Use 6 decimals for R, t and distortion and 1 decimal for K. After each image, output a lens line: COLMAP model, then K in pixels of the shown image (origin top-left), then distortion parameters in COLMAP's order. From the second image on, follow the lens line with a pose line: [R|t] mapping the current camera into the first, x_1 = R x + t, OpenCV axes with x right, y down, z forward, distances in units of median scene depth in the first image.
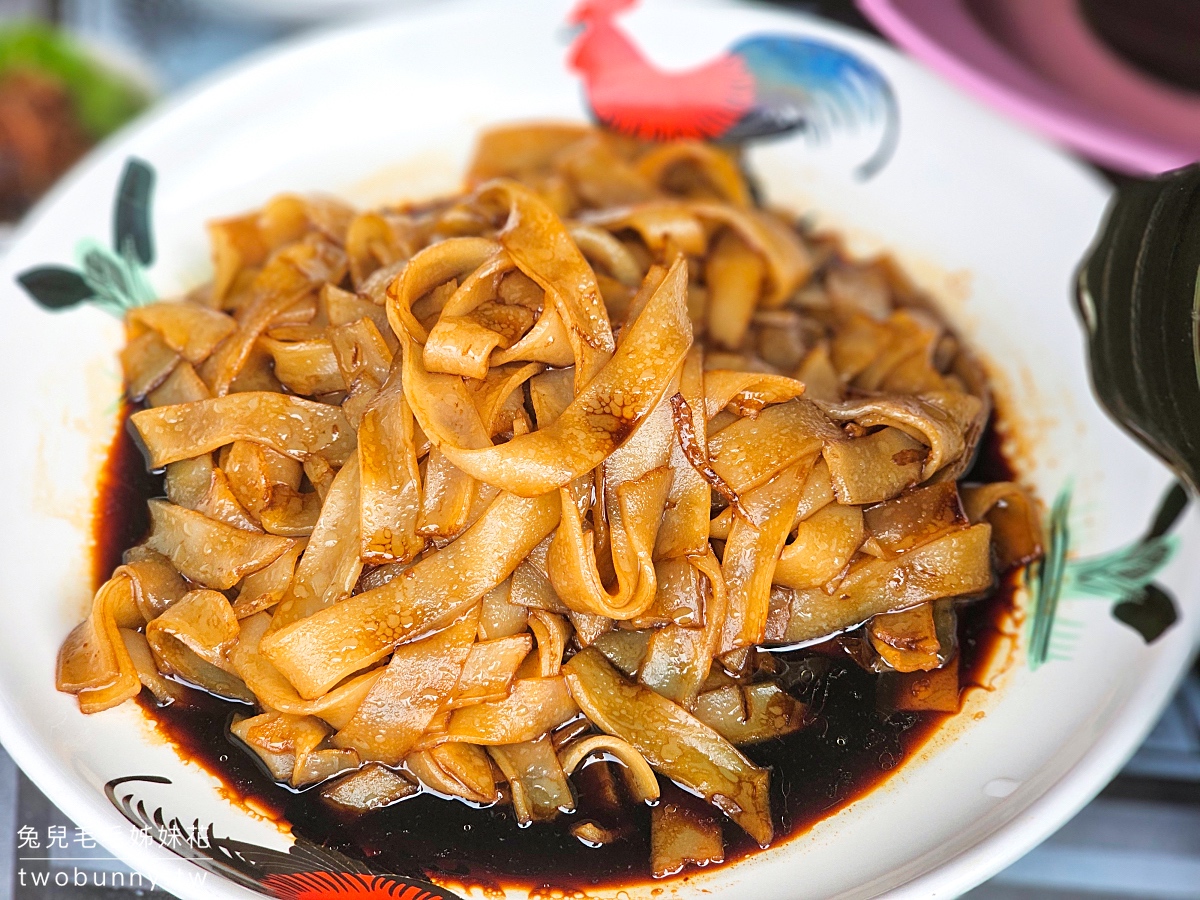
lens RADIAL K [[2789.6, 0, 600.0], [0, 2789.6, 450.0], [0, 0, 1]] dist [-0.876012, 12.557187]
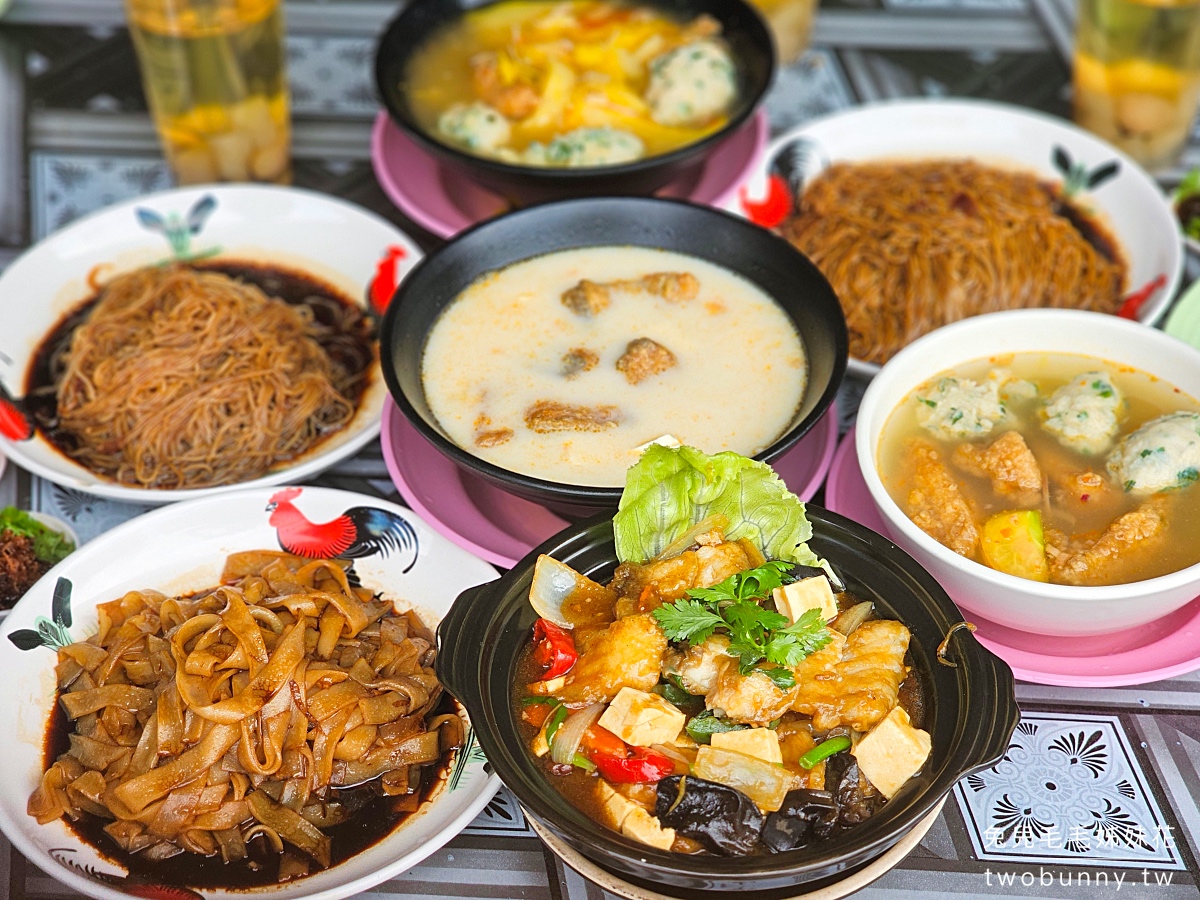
lens RADIAL K [[2423.0, 0, 600.0], [0, 2423.0, 450.0], [0, 0, 1]] dist [-0.008029, 0.463200]
pose [[0.998784, -0.028564, 0.040185, 0.212450], [0.032474, 0.994430, -0.100271, 0.000486], [-0.037097, 0.101454, 0.994148, -1.093711]]
